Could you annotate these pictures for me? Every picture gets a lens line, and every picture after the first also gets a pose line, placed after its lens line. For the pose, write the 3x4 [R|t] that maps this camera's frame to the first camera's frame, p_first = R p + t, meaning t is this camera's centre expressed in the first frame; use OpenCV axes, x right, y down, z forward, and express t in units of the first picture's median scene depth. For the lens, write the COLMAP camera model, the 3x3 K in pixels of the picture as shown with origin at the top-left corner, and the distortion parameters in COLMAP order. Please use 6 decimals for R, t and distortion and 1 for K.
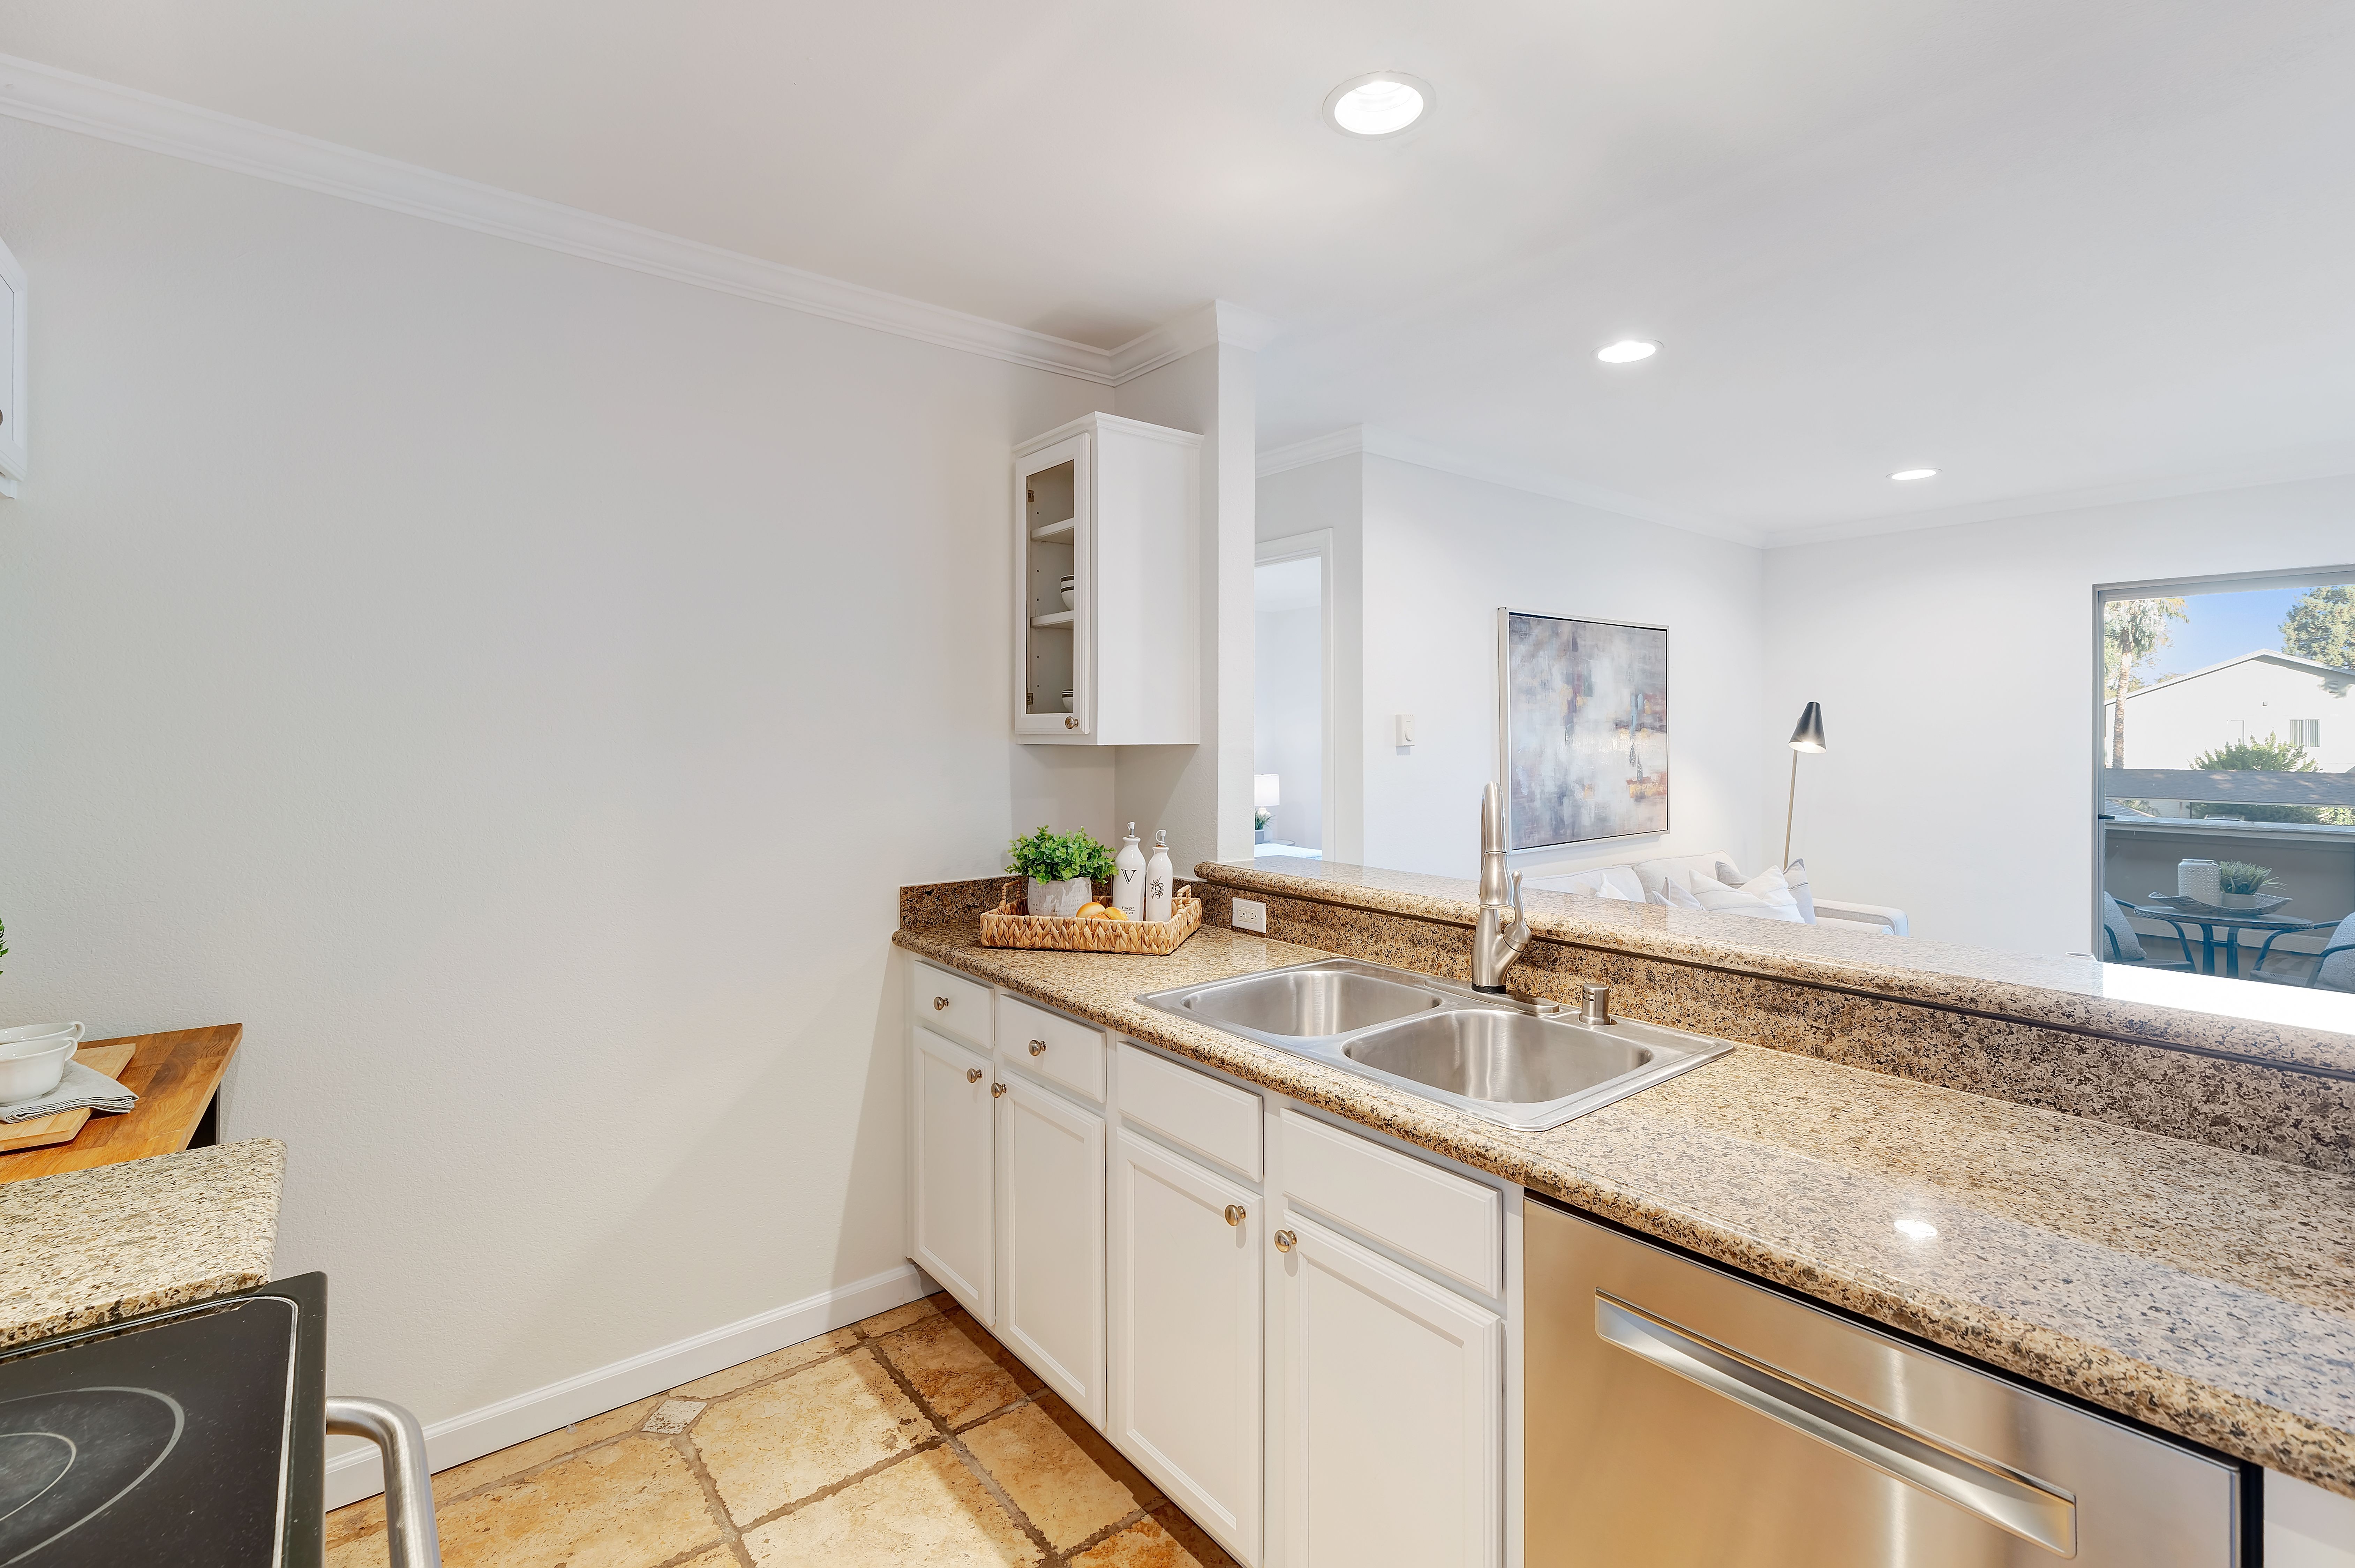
lens RADIAL K [[1057.0, 0, 1177.9], [0, 1057.0, 737.6], [0, 0, 1]] dist [0.012956, 0.000629]
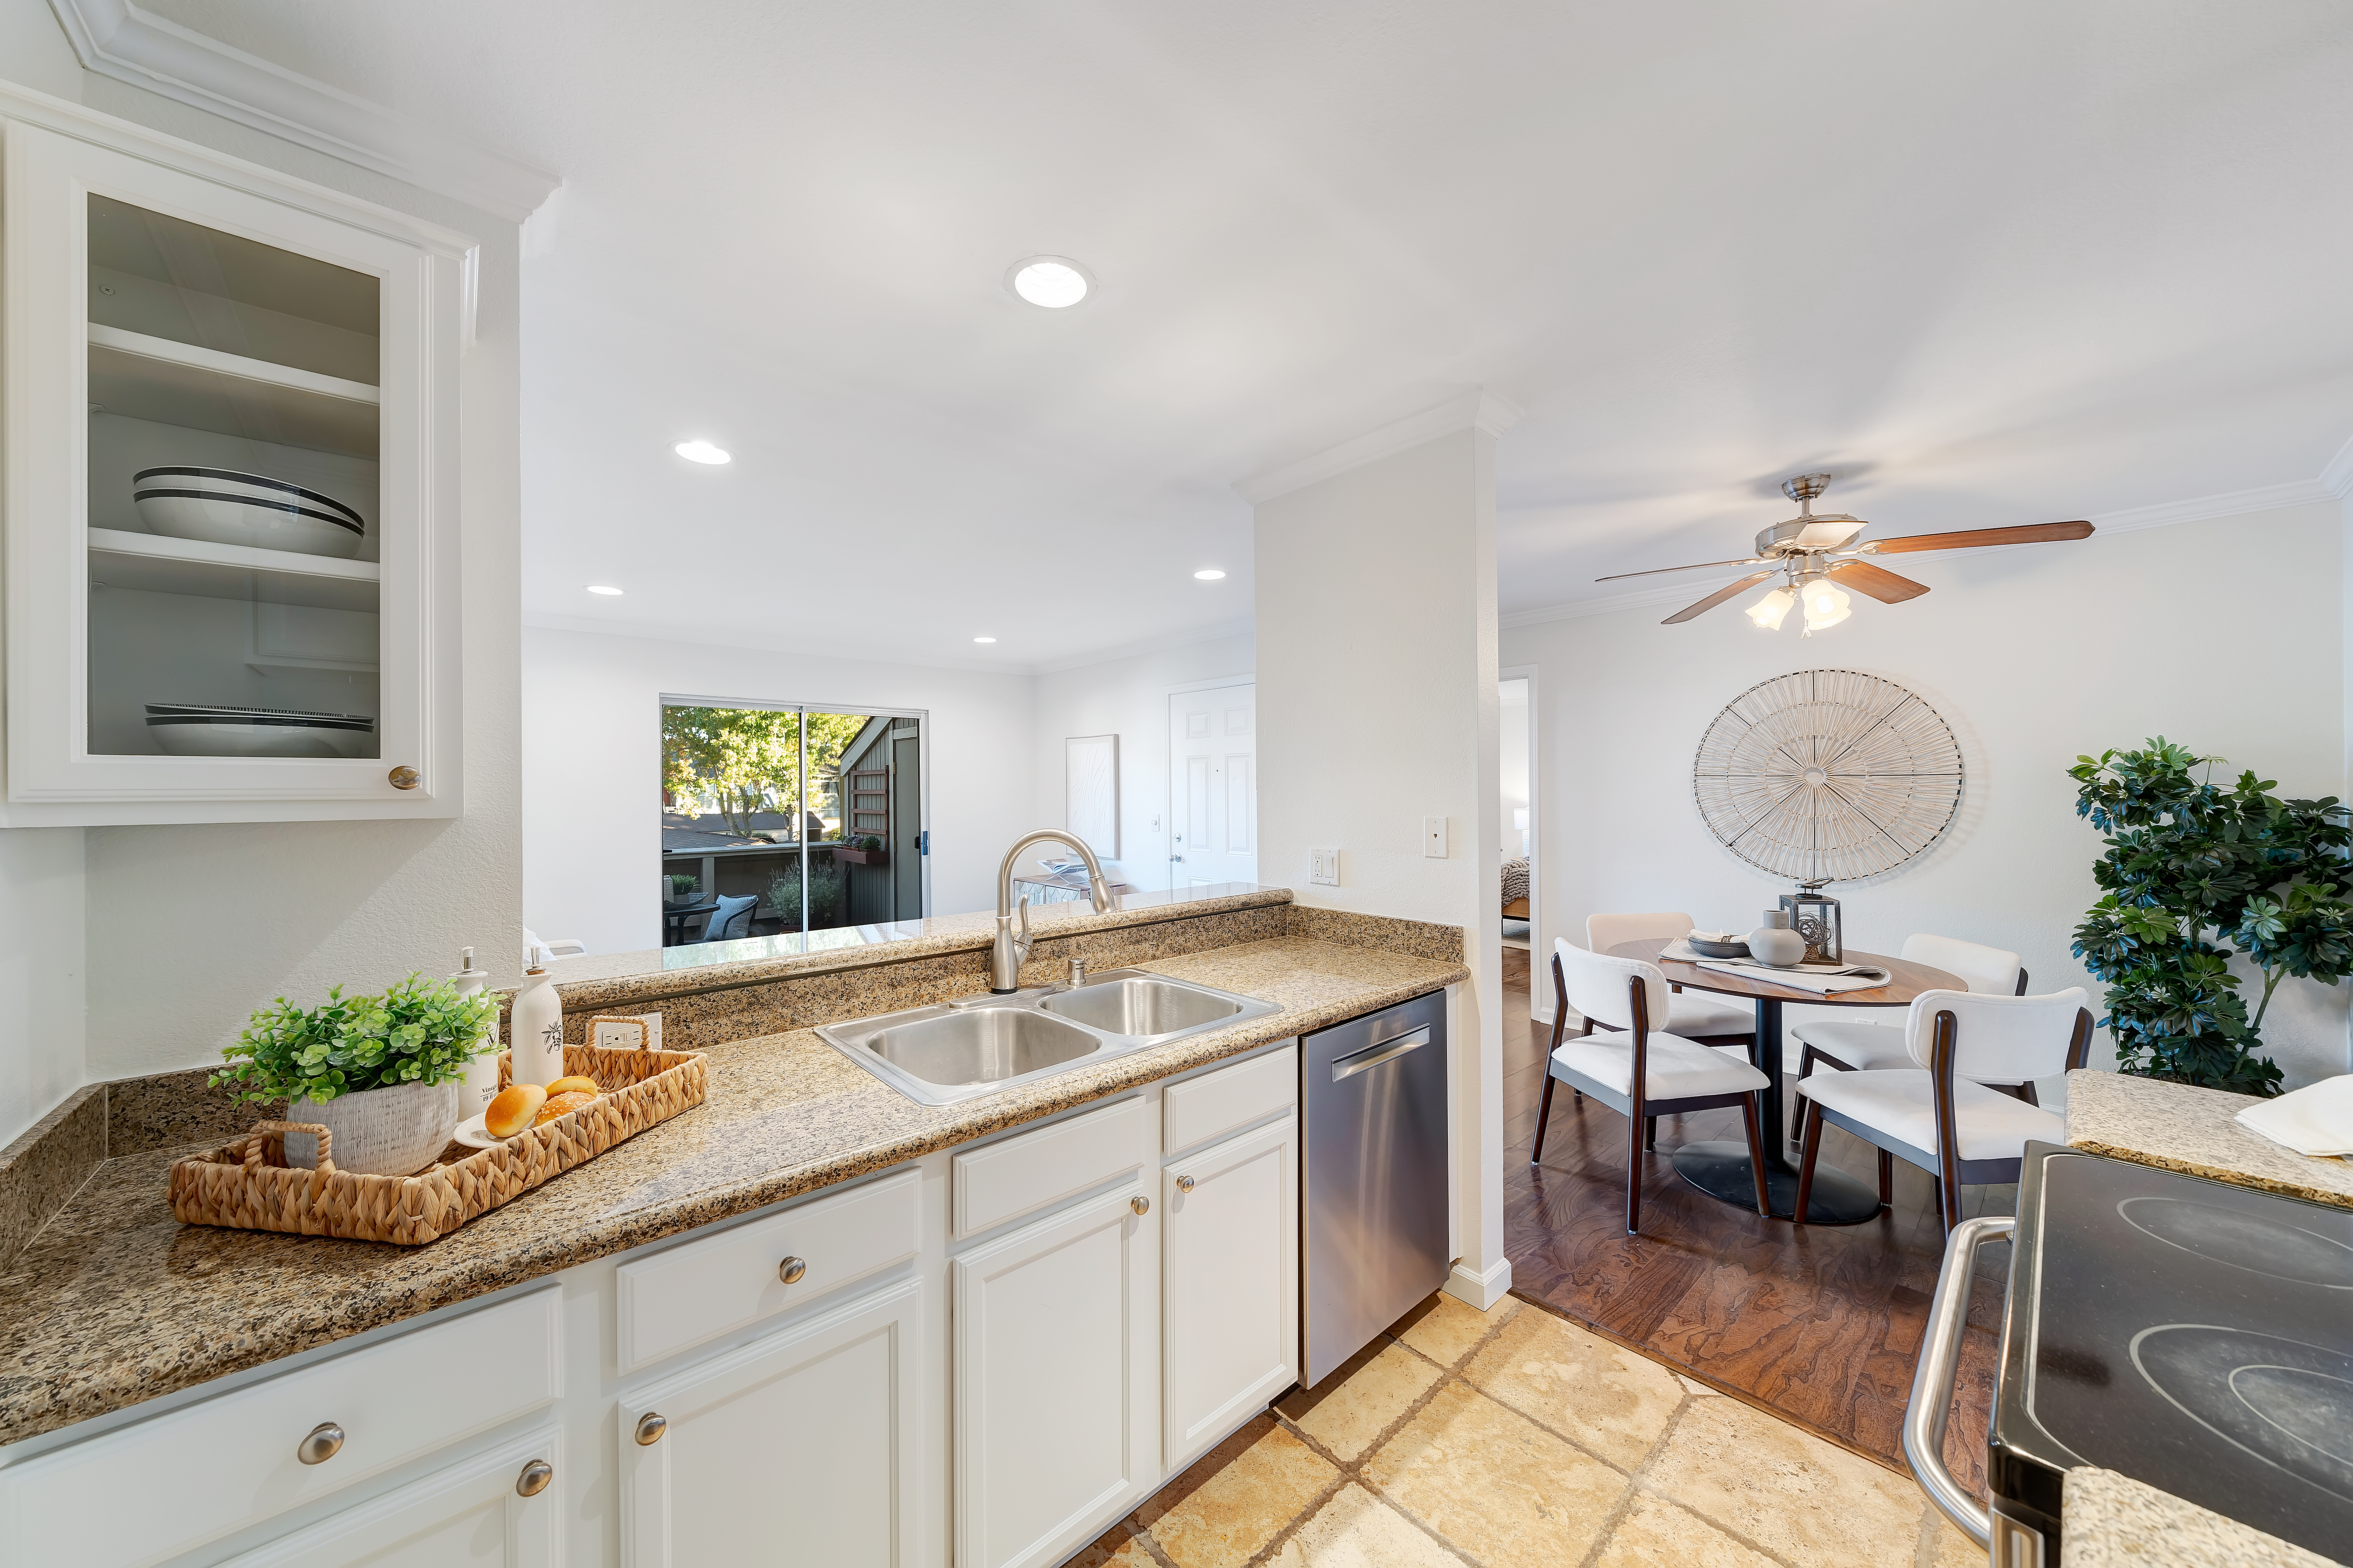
lens RADIAL K [[829.4, 0, 1171.0], [0, 829.4, 787.8], [0, 0, 1]] dist [-0.001424, -0.000090]
pose [[-0.061455, 0.004281, 0.998101, -0.670968], [0.013363, 0.999905, -0.003466, -0.002619], [-0.998020, 0.013124, -0.061507, 0.797018]]
